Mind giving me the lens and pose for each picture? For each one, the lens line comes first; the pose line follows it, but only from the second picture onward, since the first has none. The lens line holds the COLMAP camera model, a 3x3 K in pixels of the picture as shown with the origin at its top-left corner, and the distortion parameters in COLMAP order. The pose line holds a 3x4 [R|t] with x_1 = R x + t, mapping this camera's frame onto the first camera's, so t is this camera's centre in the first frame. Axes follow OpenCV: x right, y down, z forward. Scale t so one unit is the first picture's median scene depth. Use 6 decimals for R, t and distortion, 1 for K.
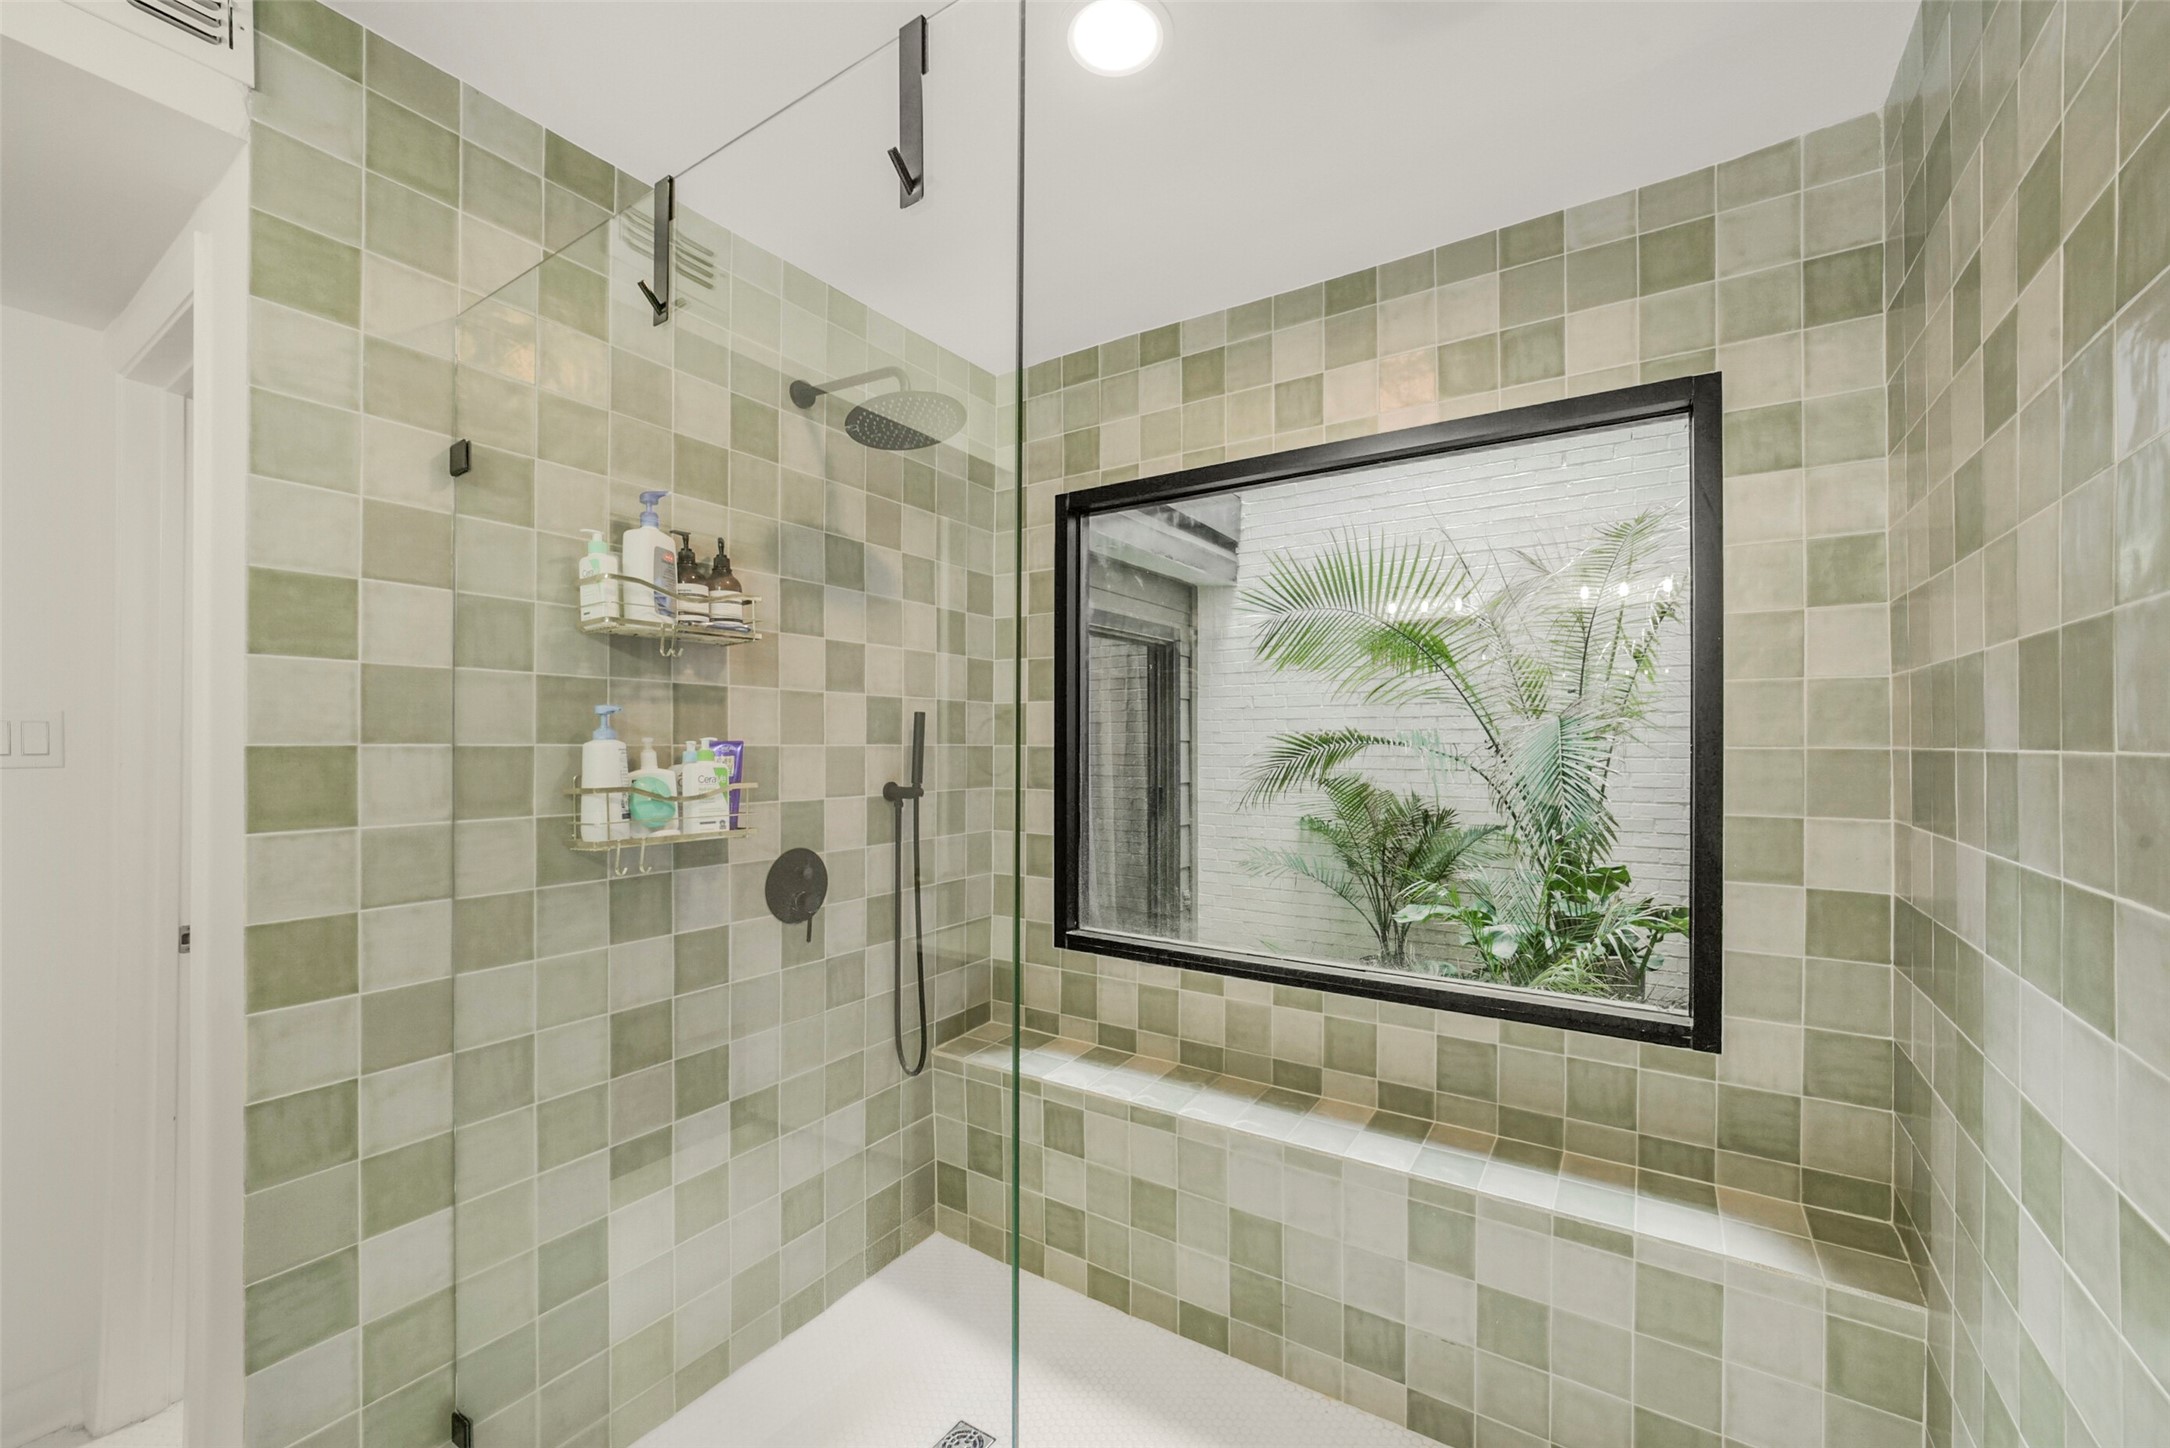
lens RADIAL K [[868.6, 0, 1092.7], [0, 868.6, 737.4], [0, 0, 1]] dist [-0.038729, 0.010559]
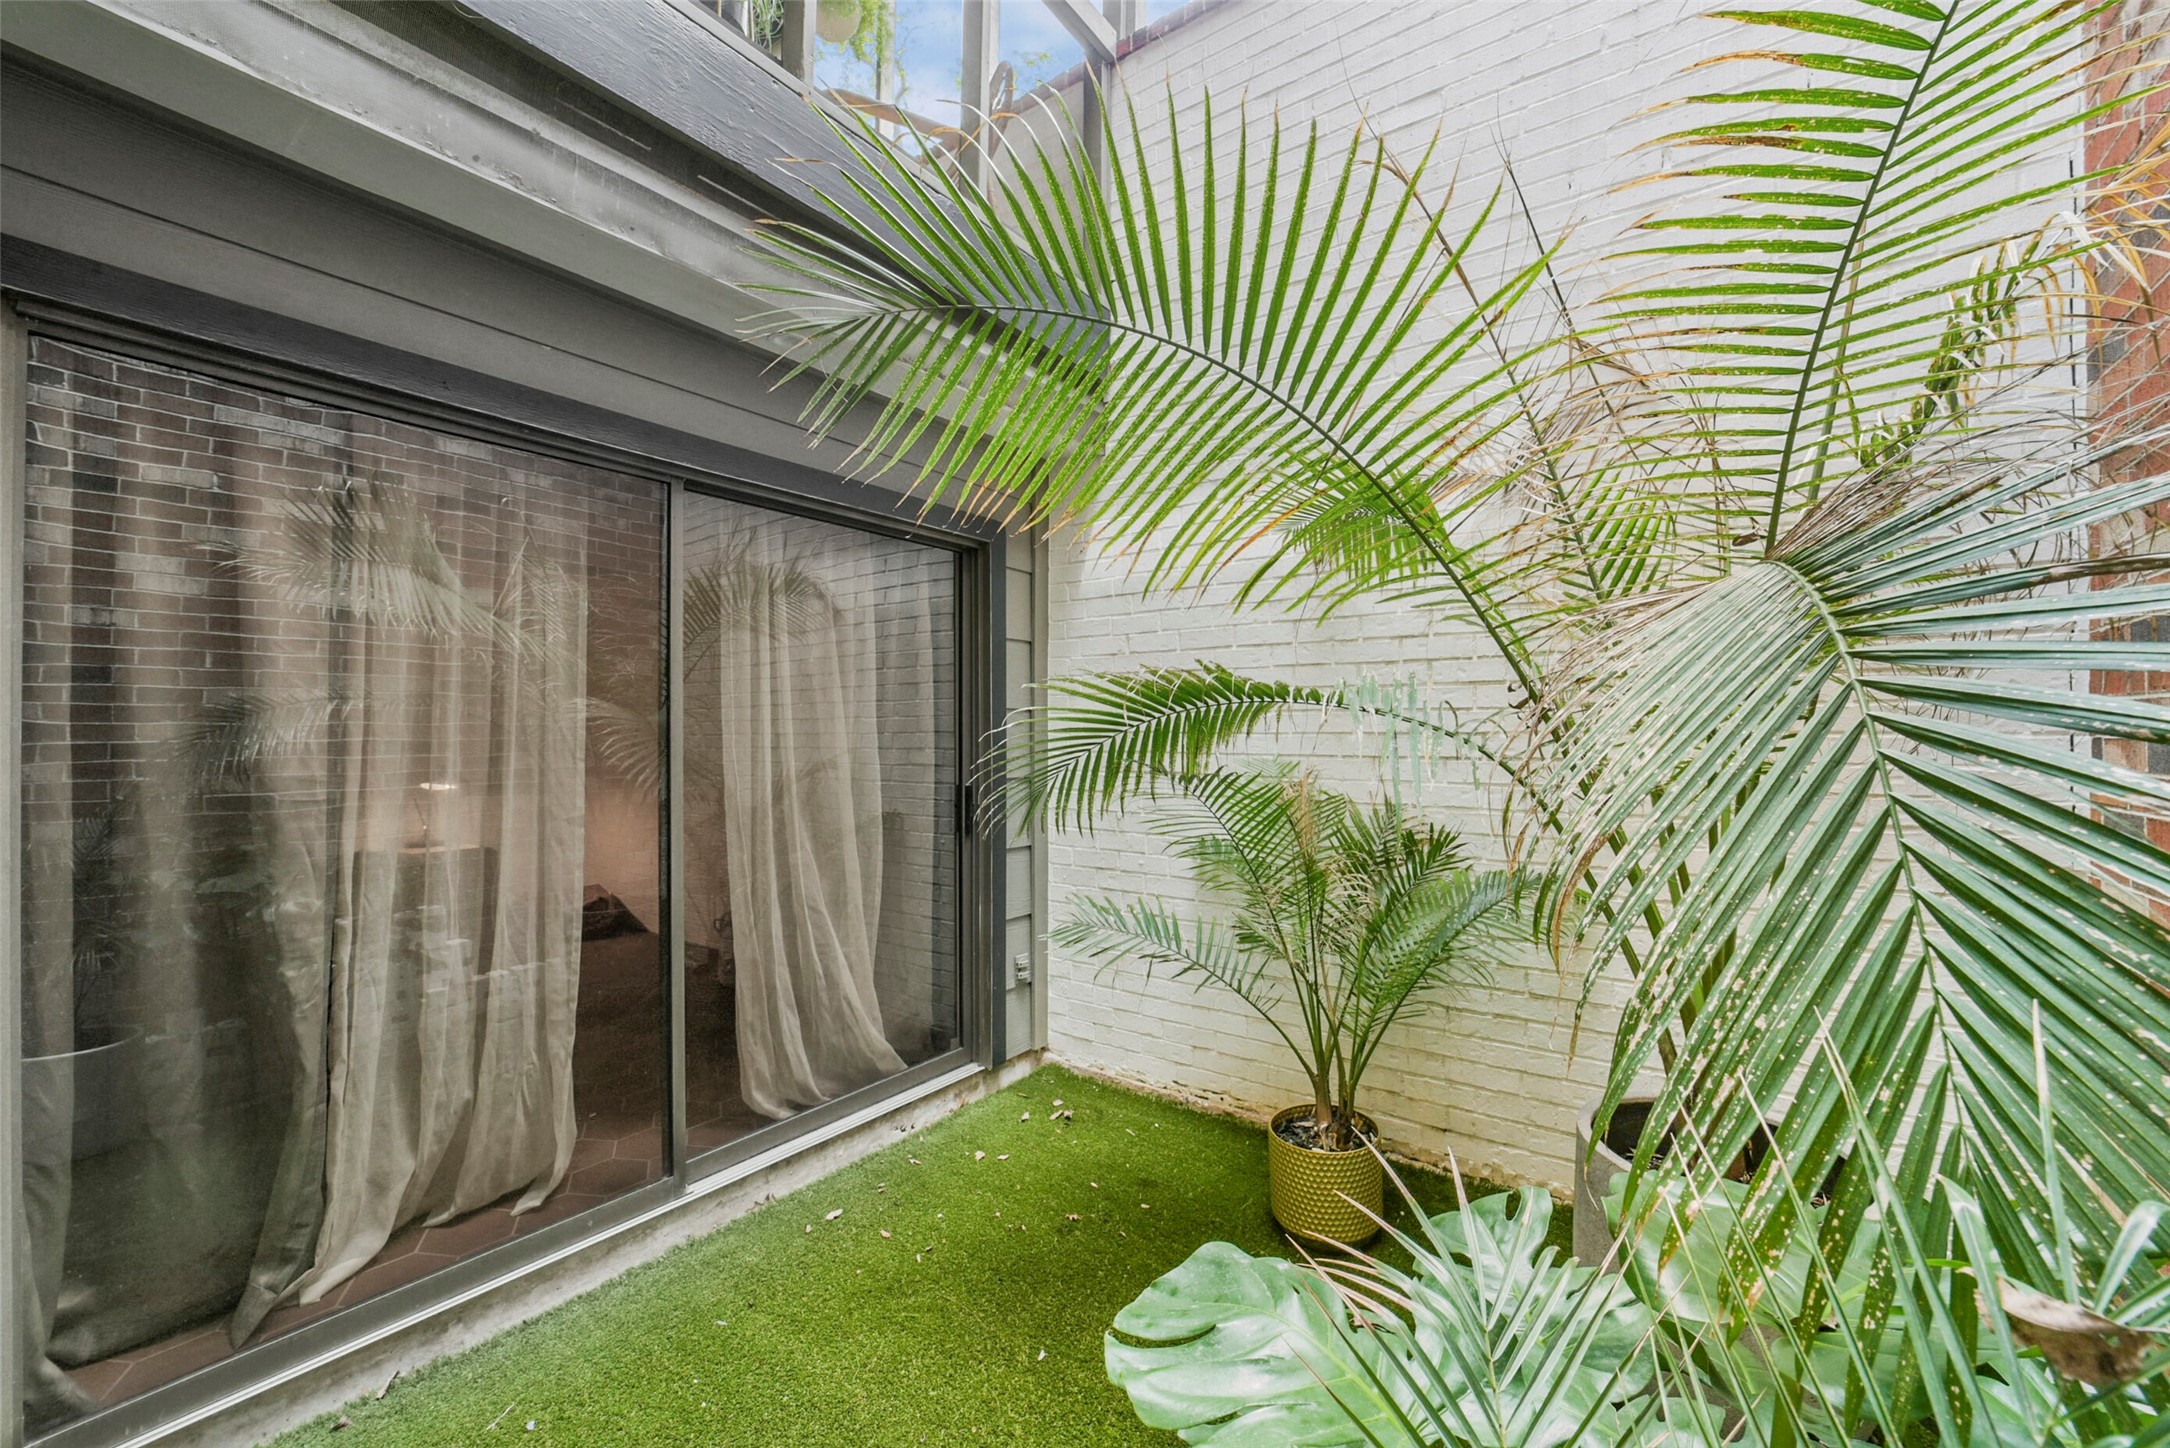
lens RADIAL K [[868.6, 0, 1092.7], [0, 868.6, 737.4], [0, 0, 1]] dist [-0.038729, 0.010559]
pose [[0.998248, 0.001255, -0.059161, 0.228537], [-0.000498, 0.999918, 0.012817, 0.019612], [0.059172, -0.012765, 0.998166, 0.467289]]
